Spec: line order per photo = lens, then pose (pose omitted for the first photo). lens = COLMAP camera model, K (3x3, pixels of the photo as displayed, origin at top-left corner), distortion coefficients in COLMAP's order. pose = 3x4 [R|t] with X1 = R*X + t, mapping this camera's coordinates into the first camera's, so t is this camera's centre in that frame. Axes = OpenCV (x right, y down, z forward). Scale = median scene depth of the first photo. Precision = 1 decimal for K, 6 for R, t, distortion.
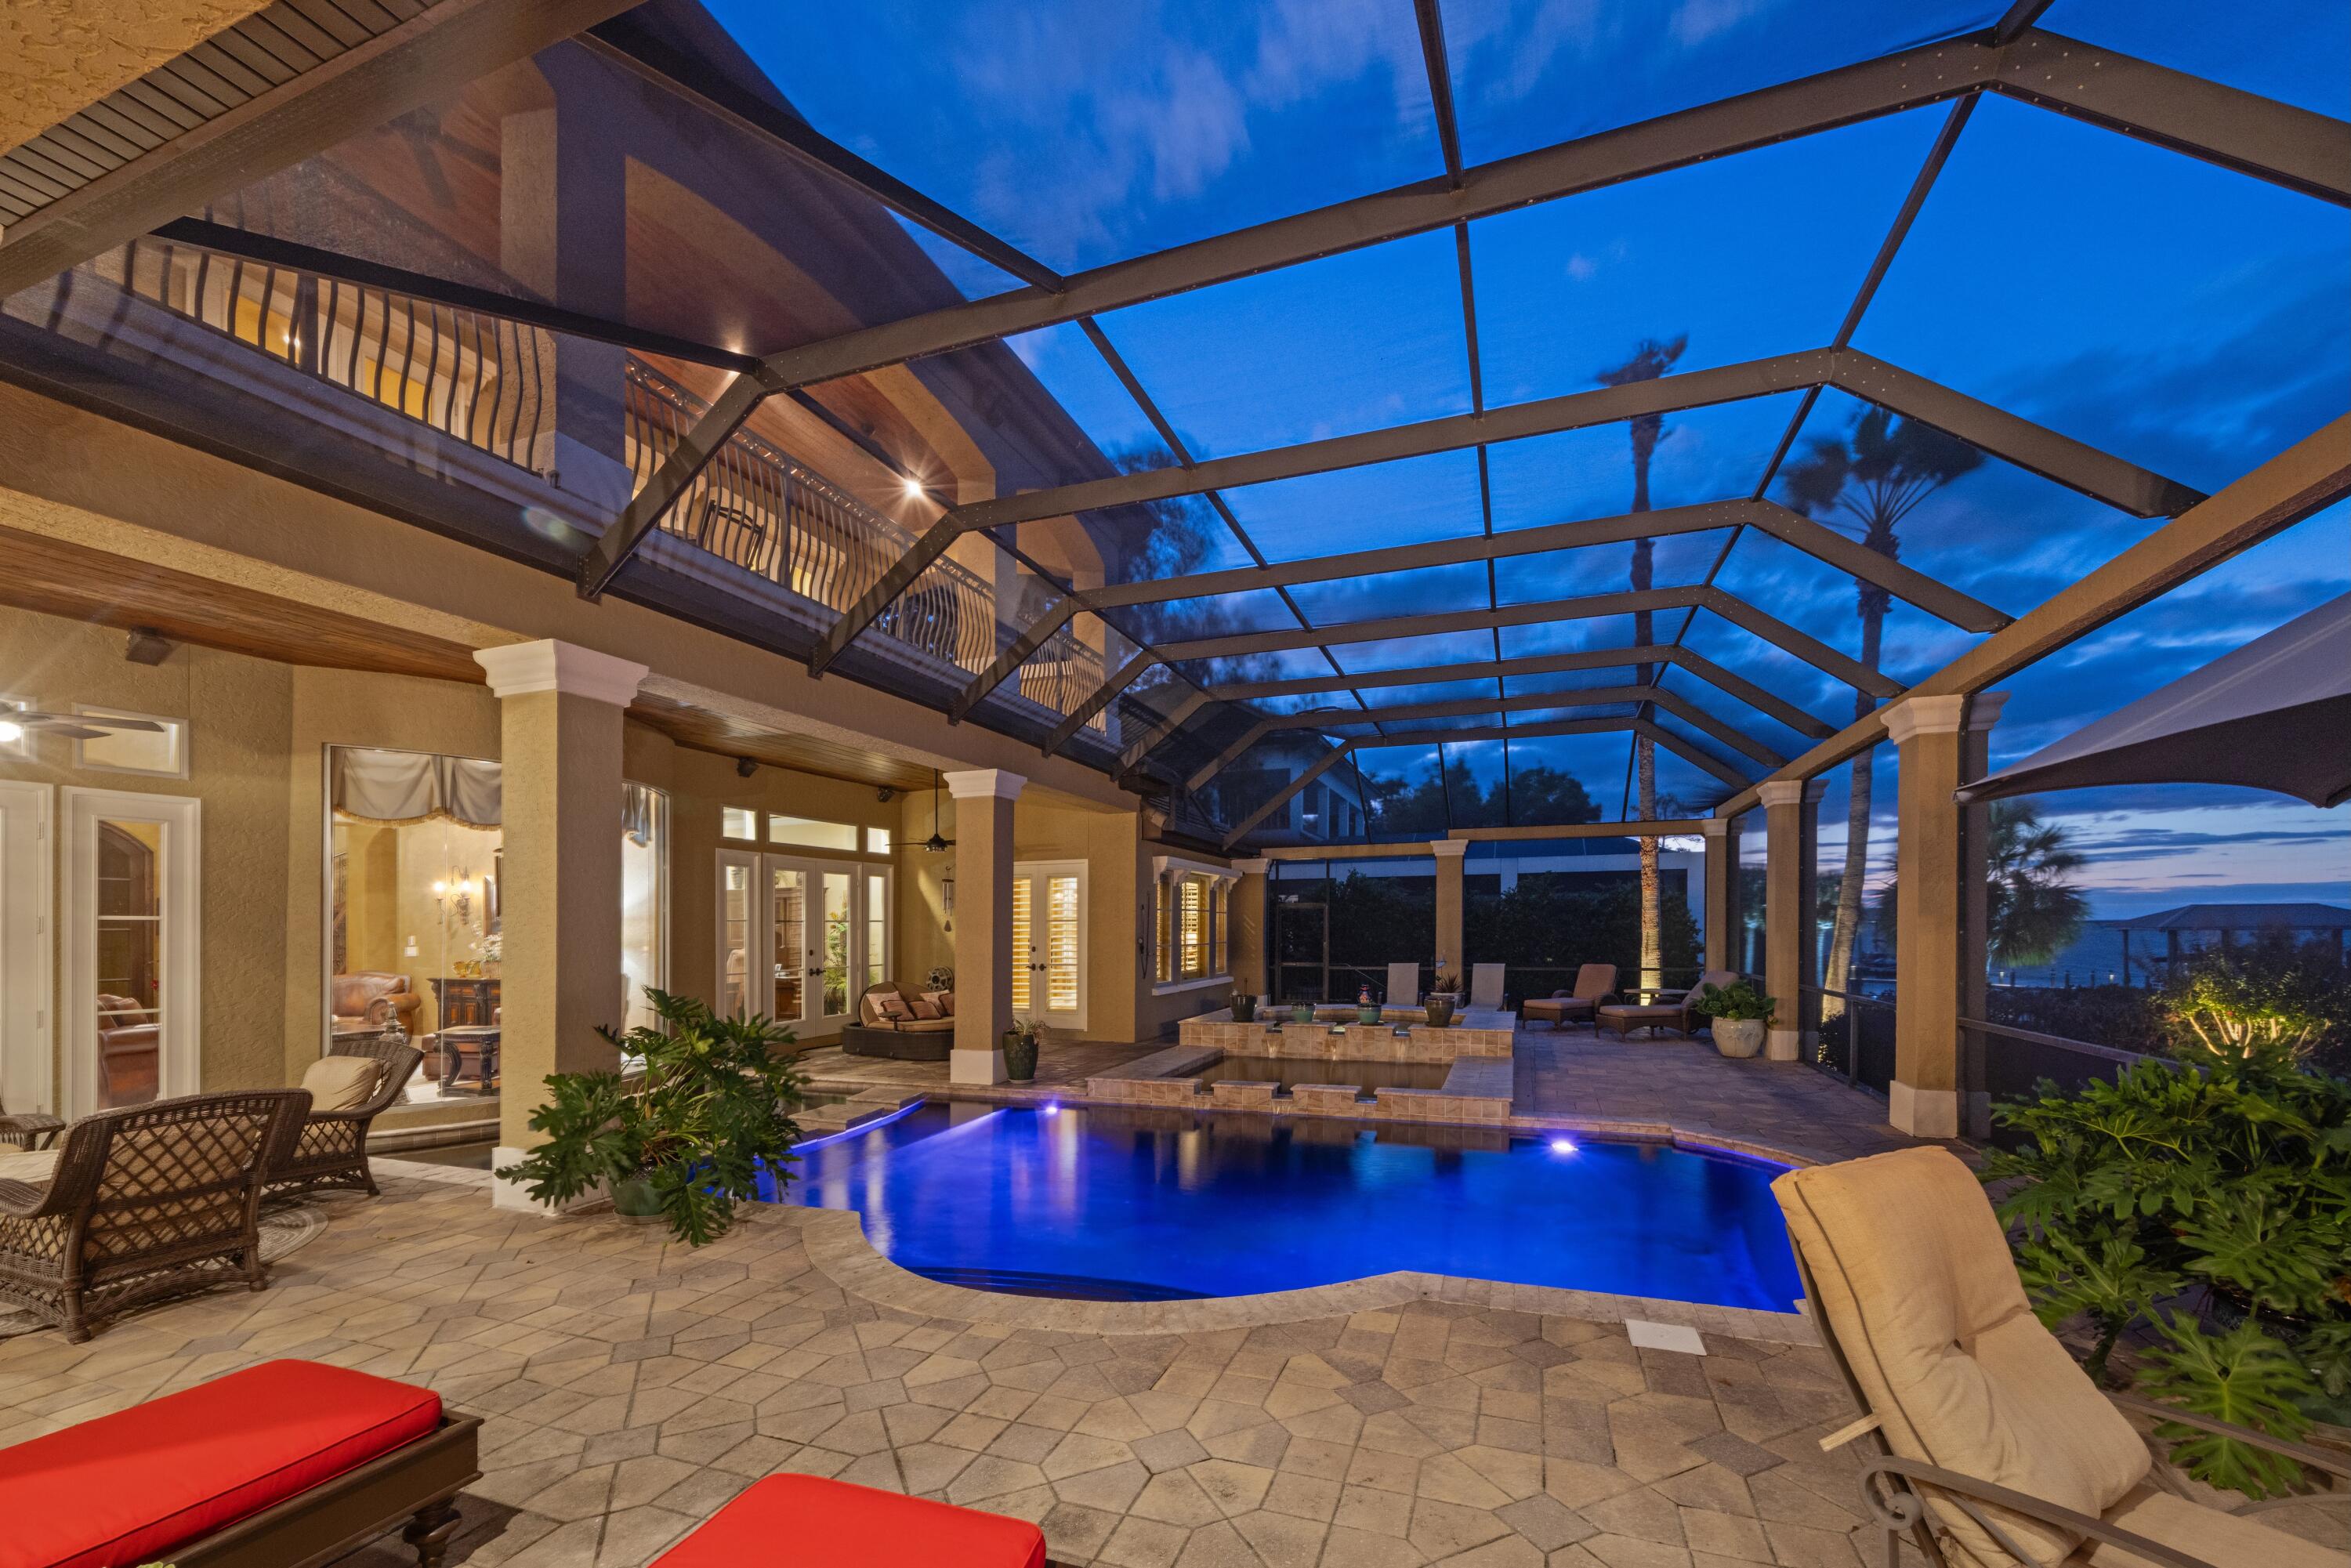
lens RADIAL K [[961.9, 0, 1175.7], [0, 961.9, 920.3], [0, 0, 1]] dist [-0.001469, -0.000333]
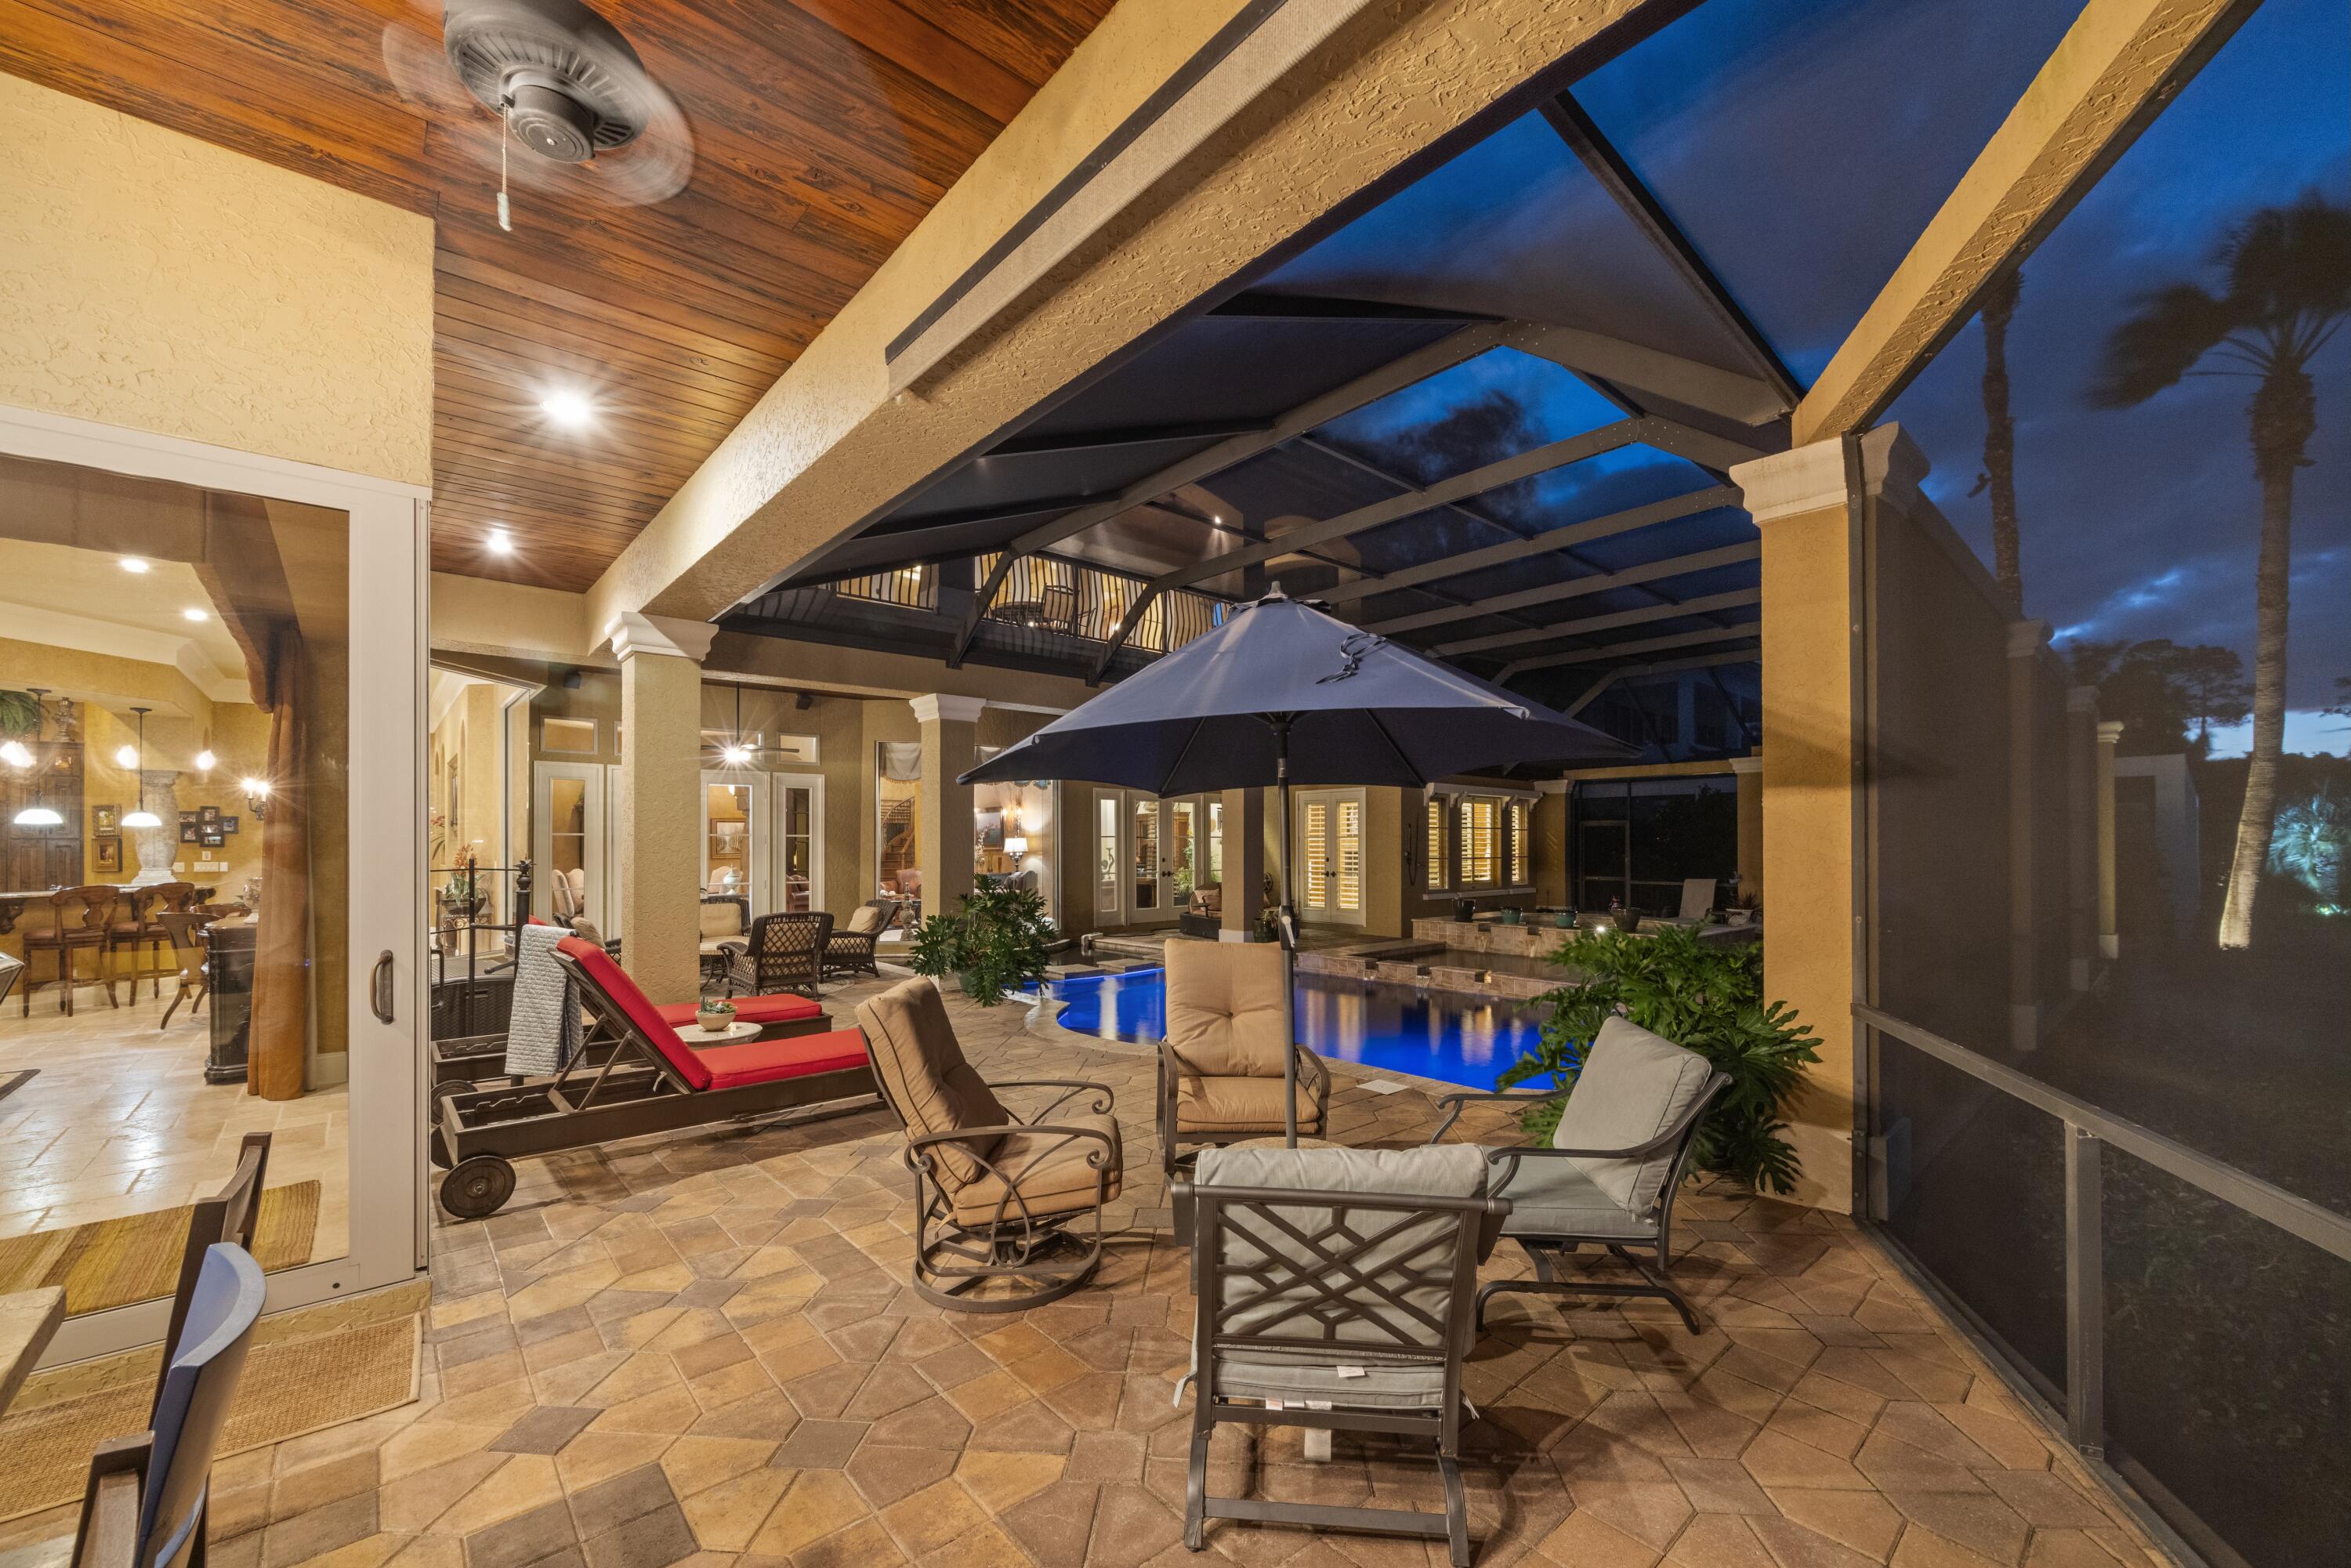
lens RADIAL K [[937.3, 0, 1180.0], [0, 937.3, 830.3], [0, 0, 1]] dist [0.000566, -0.000015]
pose [[0.877979, -0.001754, -0.478695, 0.328913], [-0.000886, 0.999986, -0.005290, -0.002170], [0.478697, 0.005069, 0.877965, -0.204027]]
